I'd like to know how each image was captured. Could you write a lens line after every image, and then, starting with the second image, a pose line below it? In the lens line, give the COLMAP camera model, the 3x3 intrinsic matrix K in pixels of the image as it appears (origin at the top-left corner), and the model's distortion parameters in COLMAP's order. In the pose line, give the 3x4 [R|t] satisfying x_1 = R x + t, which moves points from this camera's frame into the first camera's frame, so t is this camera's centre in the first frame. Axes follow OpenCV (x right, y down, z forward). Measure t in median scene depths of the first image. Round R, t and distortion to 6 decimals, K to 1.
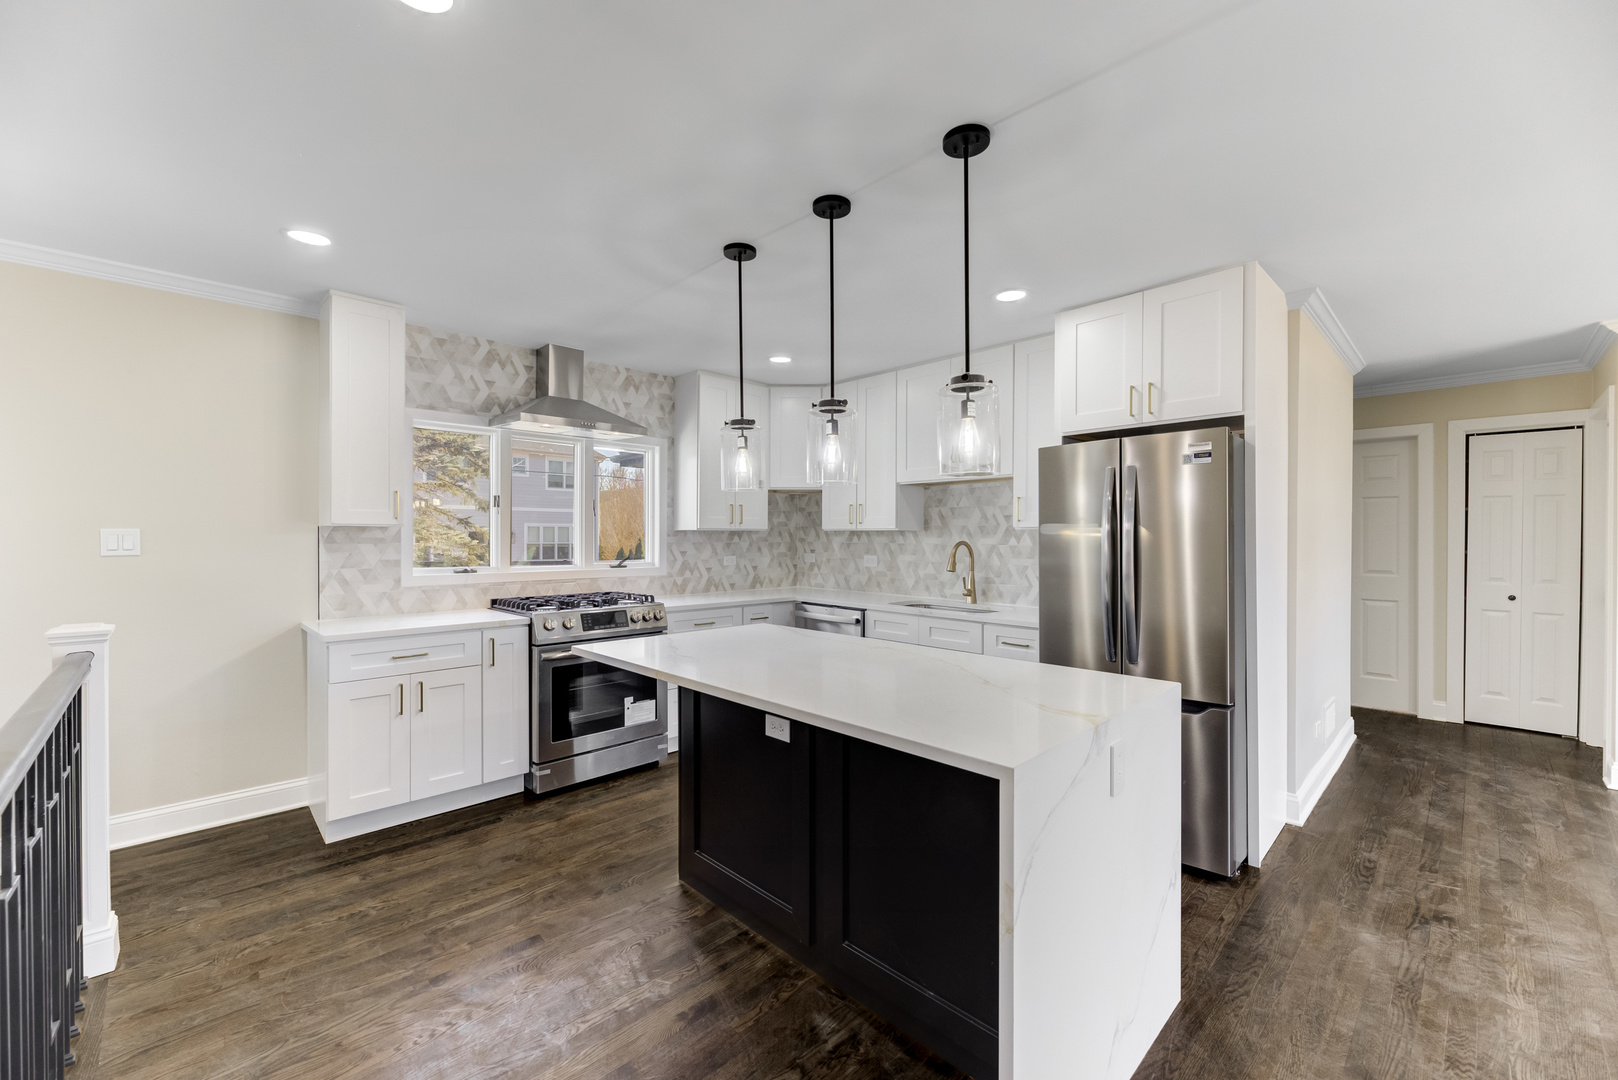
lens RADIAL K [[648.5, 0, 799.7], [0, 648.5, 536.3], [0, 0, 1]] dist [-0.001105, -0.001699]
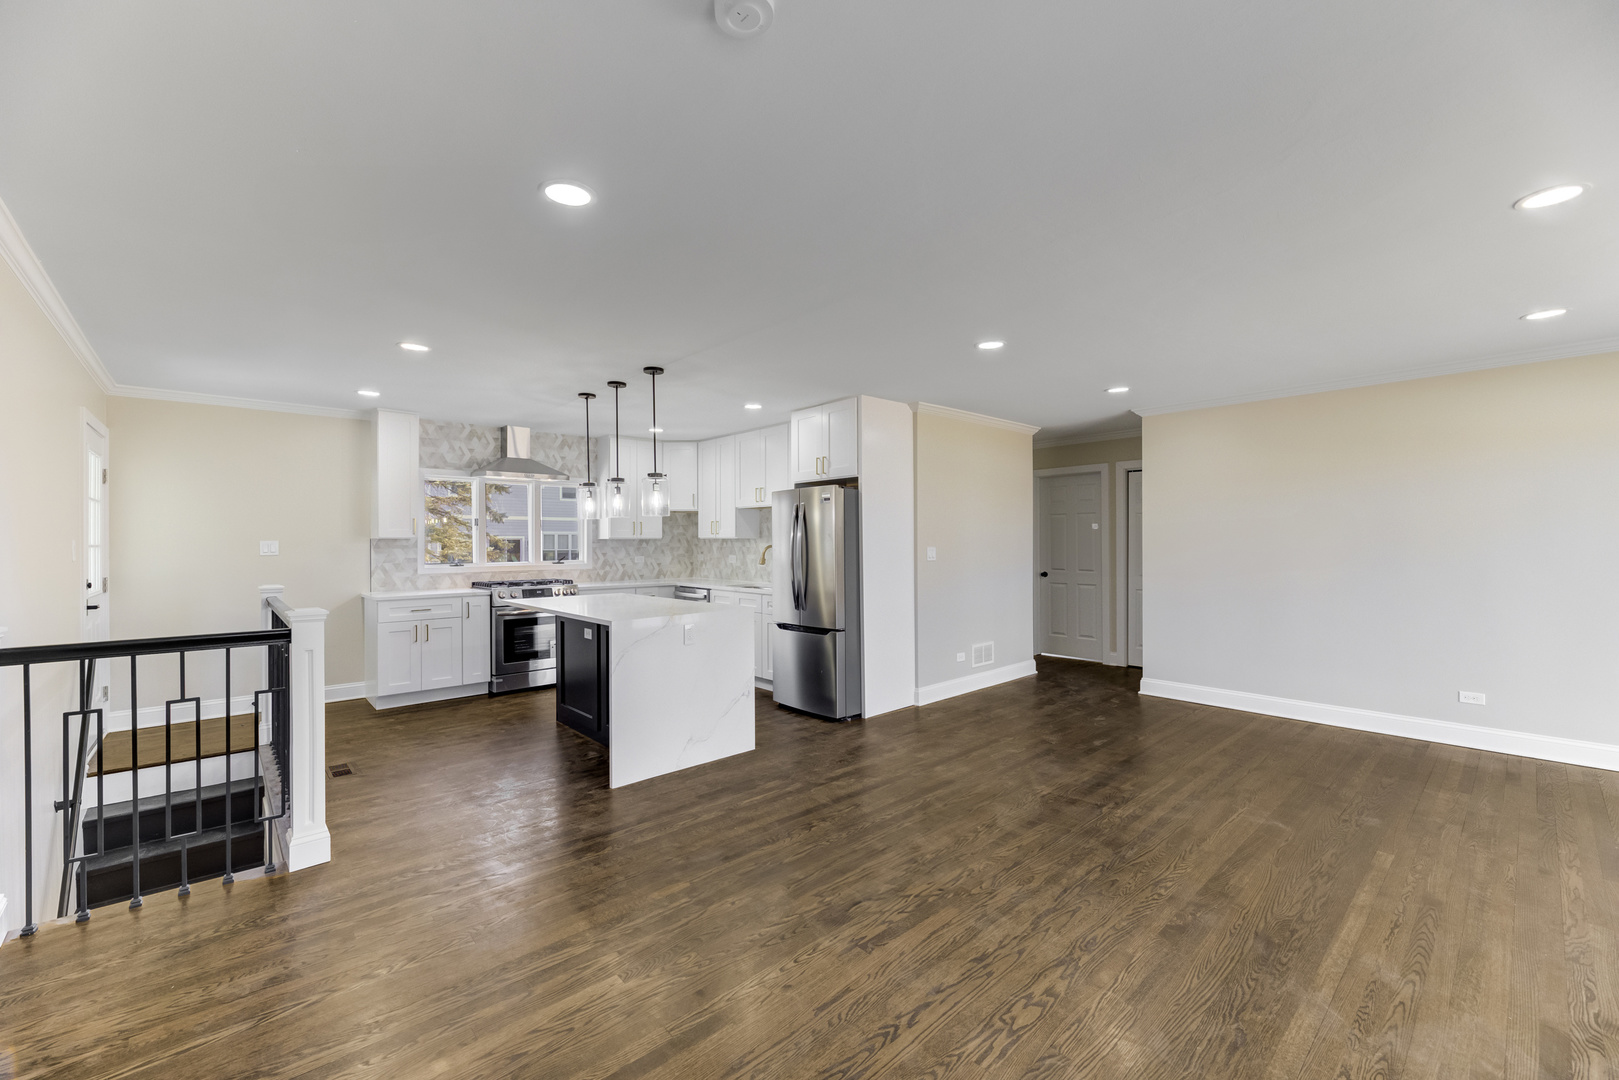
lens RADIAL K [[648.9, 0, 804.0], [0, 648.9, 538.6], [0, 0, 1]] dist [-0.001105, -0.001699]
pose [[0.999552, -0.005998, -0.029321, 0.446832], [0.005843, 0.999969, -0.005347, 0.000477], [0.029352, 0.005173, 0.999556, -0.668702]]
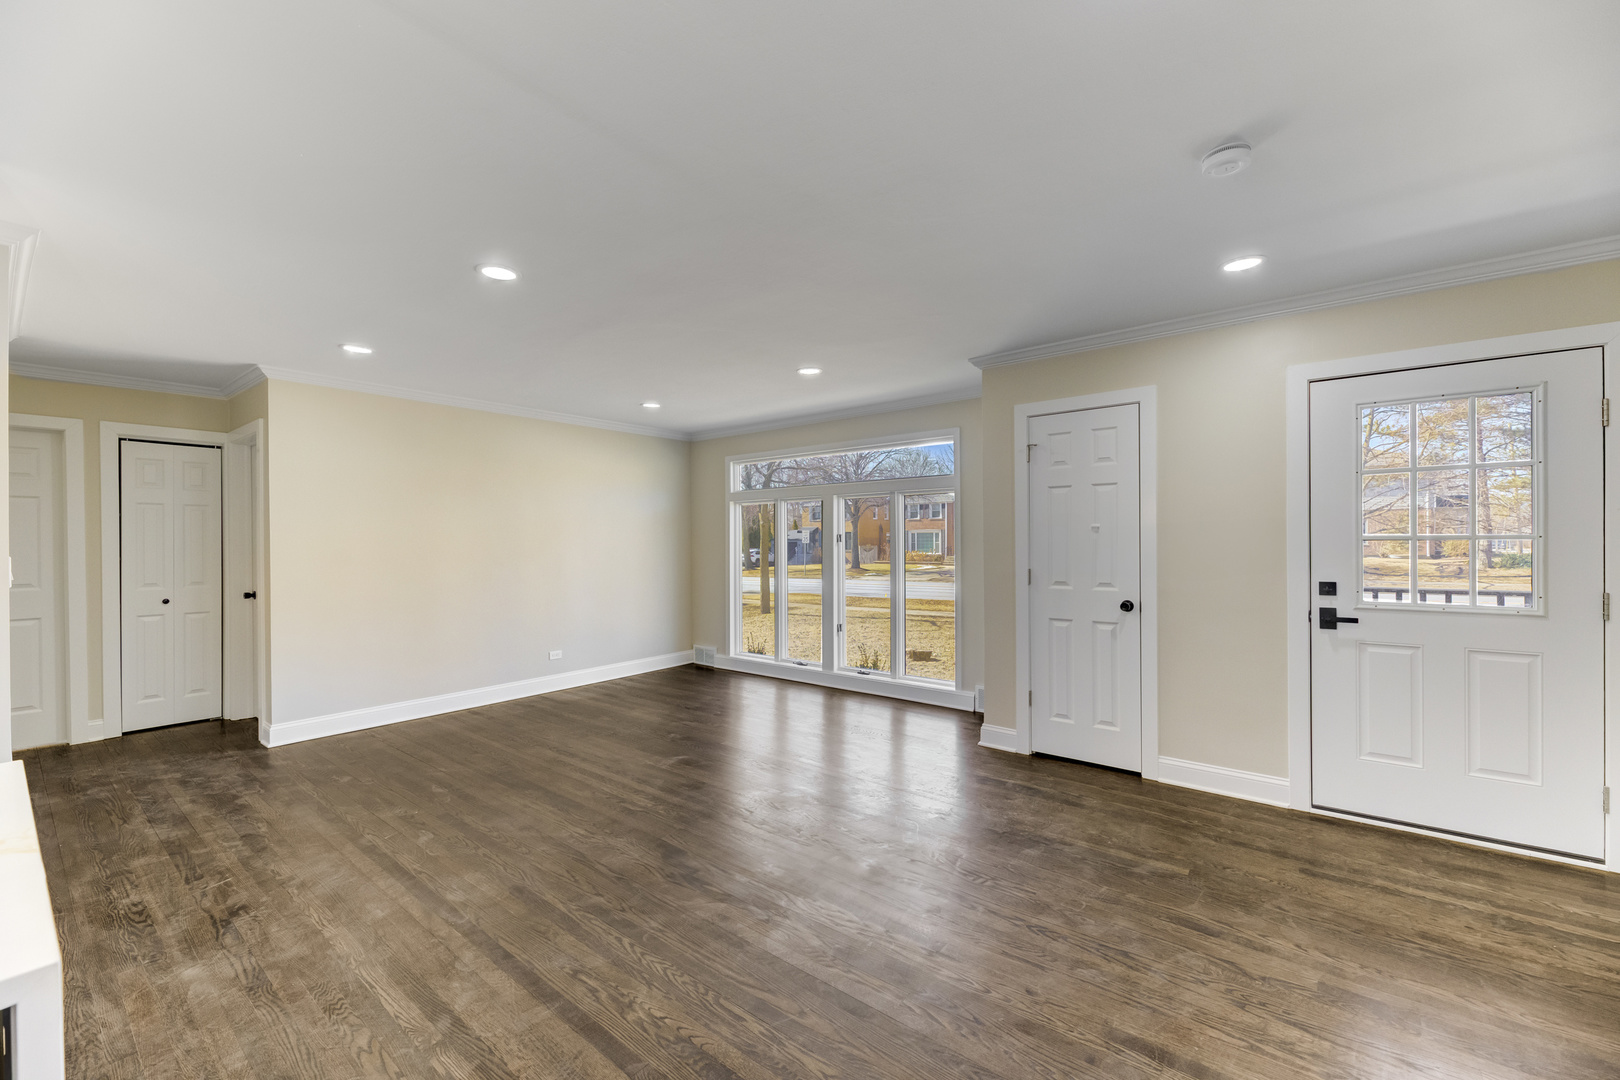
lens RADIAL K [[649.3, 0, 806.9], [0, 649.3, 541.6], [0, 0, 1]] dist [-0.001105, -0.001699]
pose [[-0.135165, -0.003637, 0.990816, -0.098901], [0.007052, 0.999964, 0.004632, 0.001135], [-0.990798, 0.007613, -0.135135, 0.148468]]
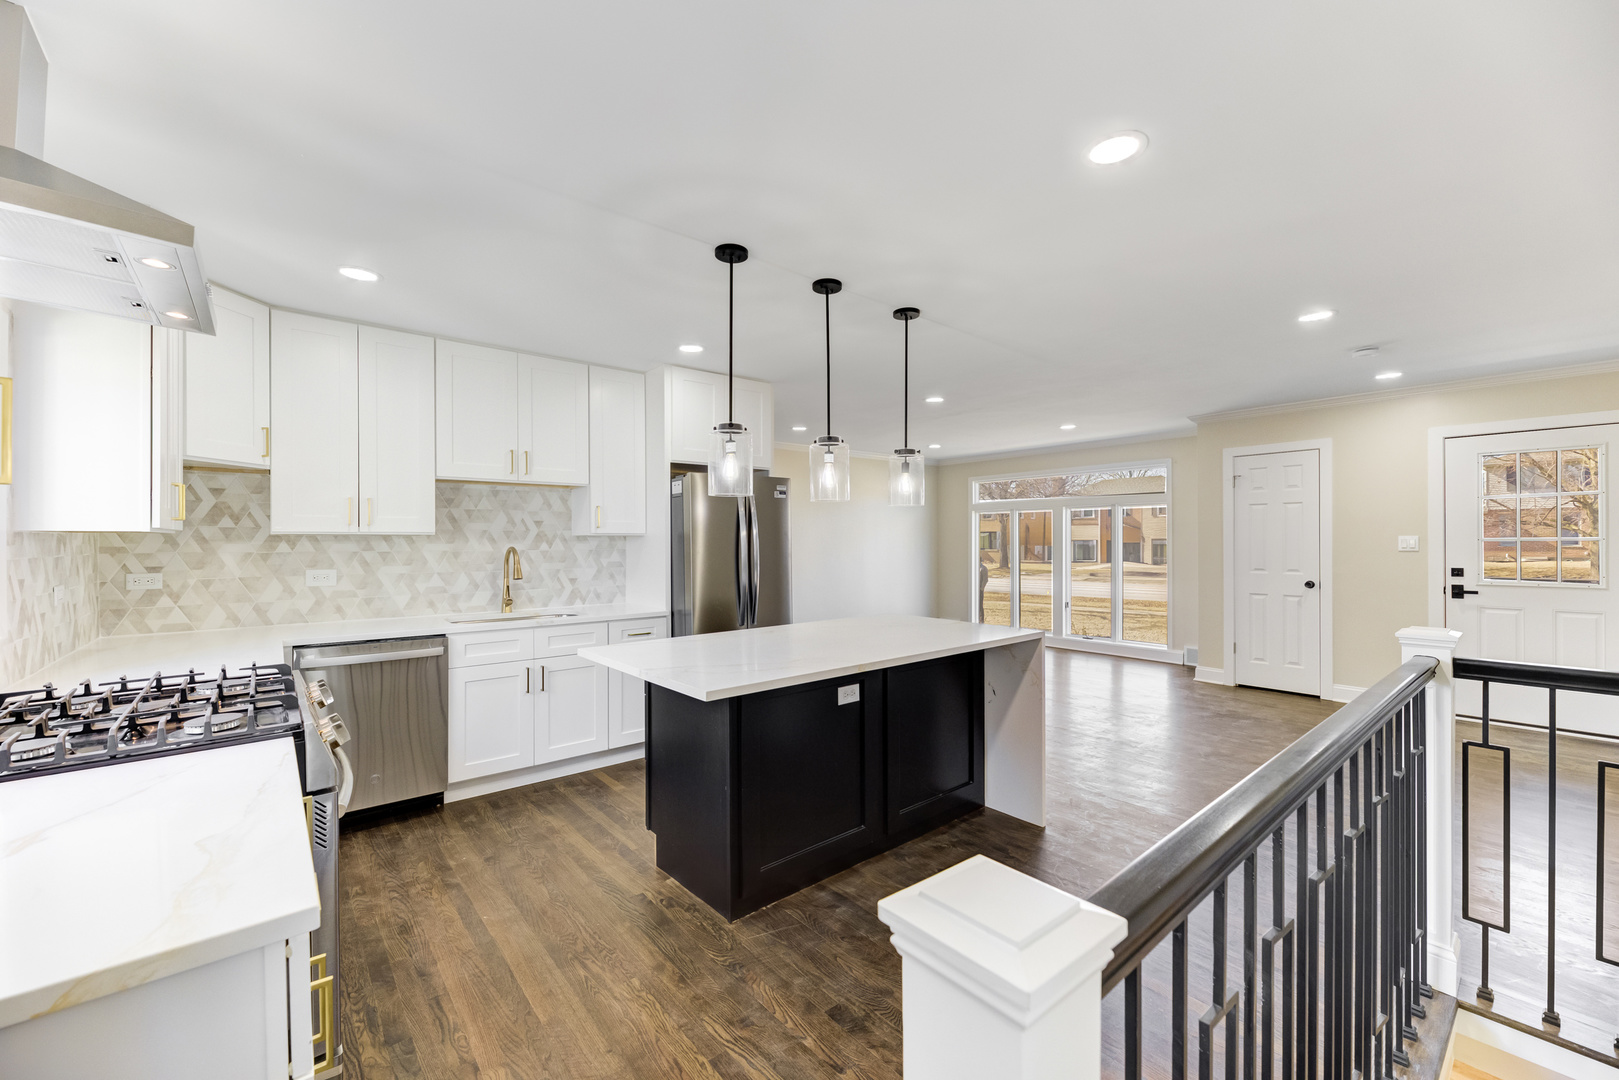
lens RADIAL K [[648.9, 0, 797.6], [0, 648.9, 540.0], [0, 0, 1]] dist [-0.001105, -0.001699]
pose [[0.074926, -0.002213, 0.997187, -0.783924], [0.004377, 0.999989, 0.001890, -0.002639], [-0.997180, 0.004223, 0.074935, 0.611263]]
